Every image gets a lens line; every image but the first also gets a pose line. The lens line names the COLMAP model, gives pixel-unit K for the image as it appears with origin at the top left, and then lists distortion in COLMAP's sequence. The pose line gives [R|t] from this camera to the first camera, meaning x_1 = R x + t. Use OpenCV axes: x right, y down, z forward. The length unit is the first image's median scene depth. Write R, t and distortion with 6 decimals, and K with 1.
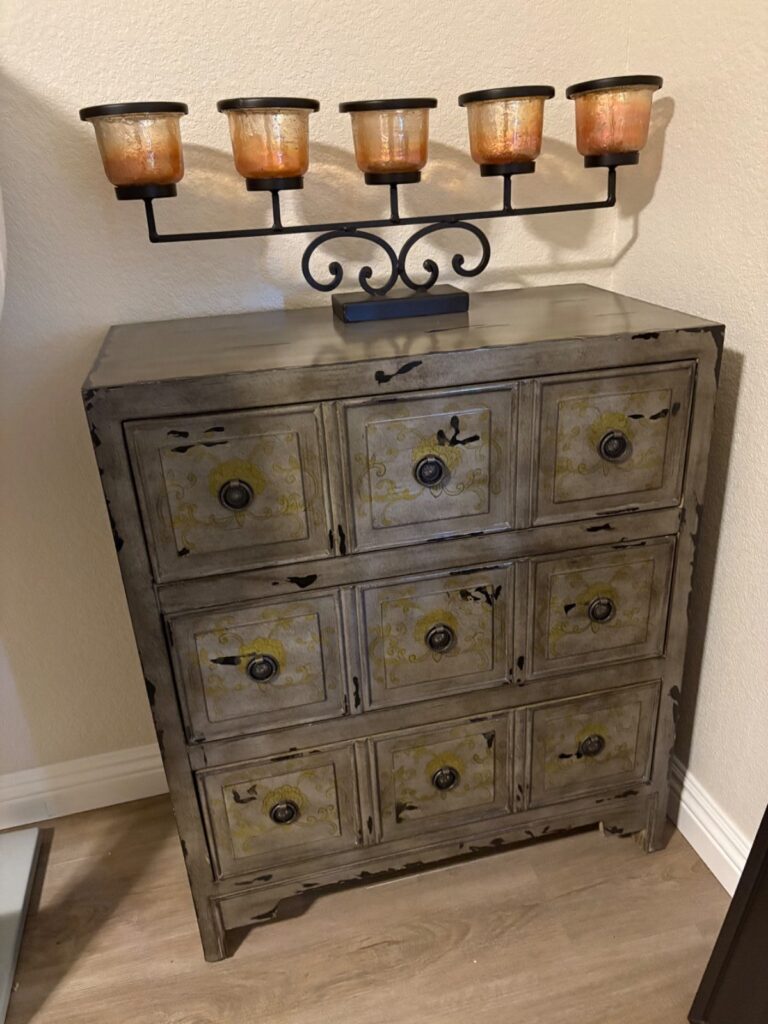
lens RADIAL K [[797.0, 0, 377.4], [0, 797.0, 512.2], [0, 0, 1]] dist [0.098695, -0.159916]
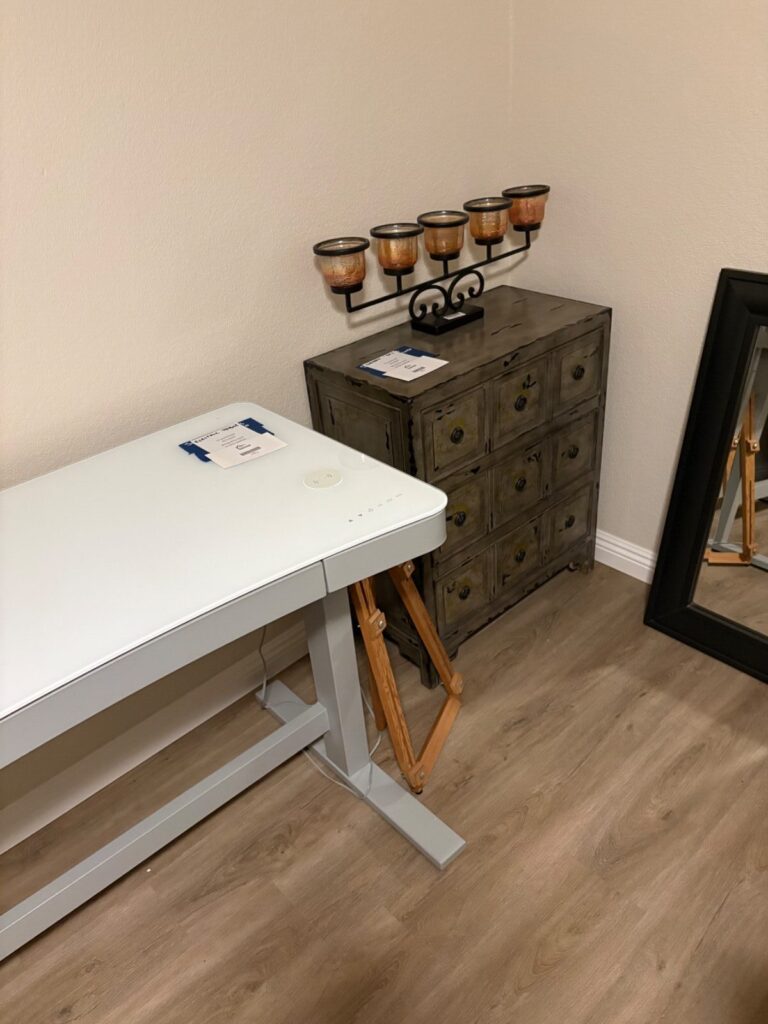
lens RADIAL K [[797.0, 0, 377.4], [0, 797.0, 512.2], [0, 0, 1]] dist [0.098695, -0.159916]
pose [[0.878804, -0.272294, 0.391868, -1.066097], [0.232000, 0.961425, 0.147774, -0.158385], [-0.416989, -0.038951, 0.908076, -0.696143]]
